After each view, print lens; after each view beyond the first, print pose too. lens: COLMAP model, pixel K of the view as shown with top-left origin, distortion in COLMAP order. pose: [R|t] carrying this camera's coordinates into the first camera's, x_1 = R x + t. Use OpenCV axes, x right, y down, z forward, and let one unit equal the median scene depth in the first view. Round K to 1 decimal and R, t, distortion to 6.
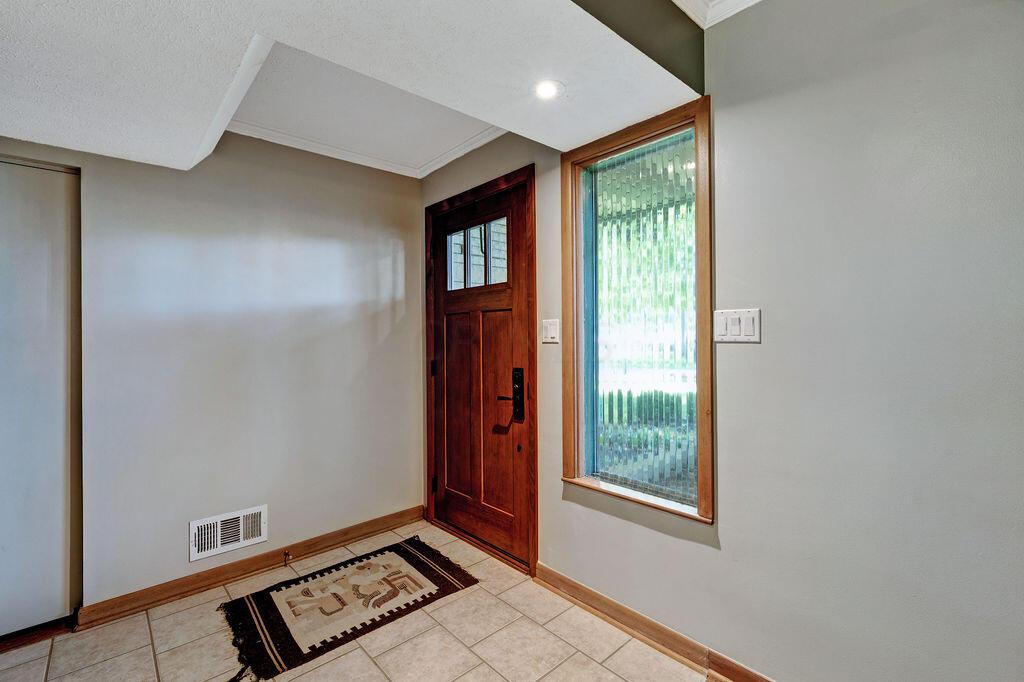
lens RADIAL K [[461.5, 0, 512.0], [0, 461.5, 341.0], [0, 0, 1]] dist [-0.000584, -0.000205]
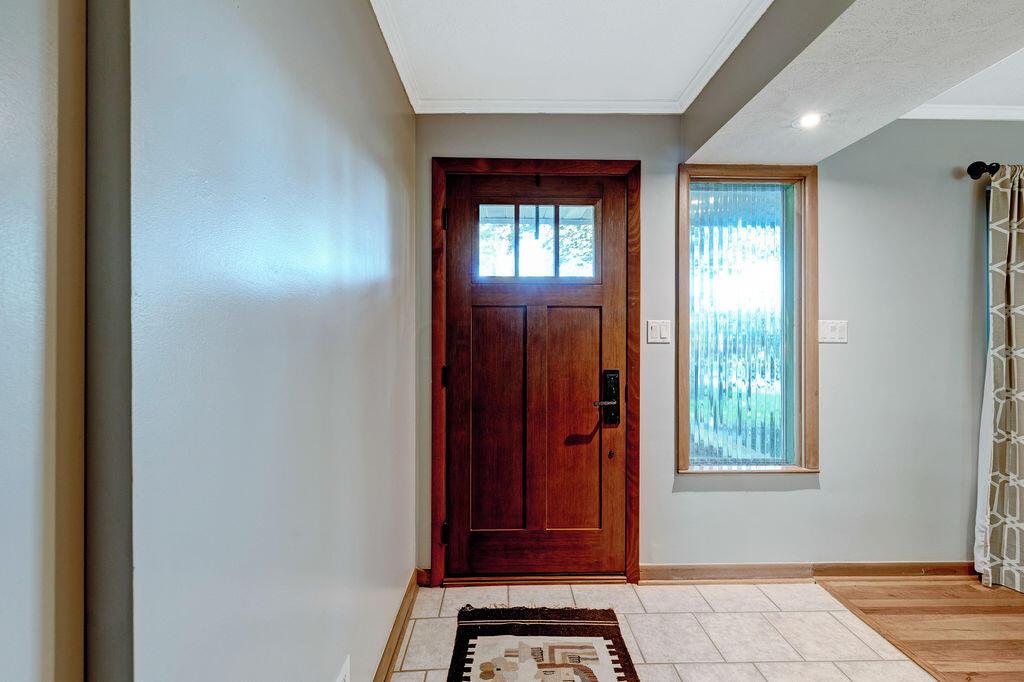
lens RADIAL K [[461.5, 0, 512.0], [0, 461.5, 341.0], [0, 0, 1]] dist [-0.000584, -0.000205]
pose [[0.641923, 0.004209, 0.766757, -0.840060], [-0.003824, 0.999990, -0.002288, 0.002910], [-0.766759, -0.001463, 0.641933, 0.549151]]
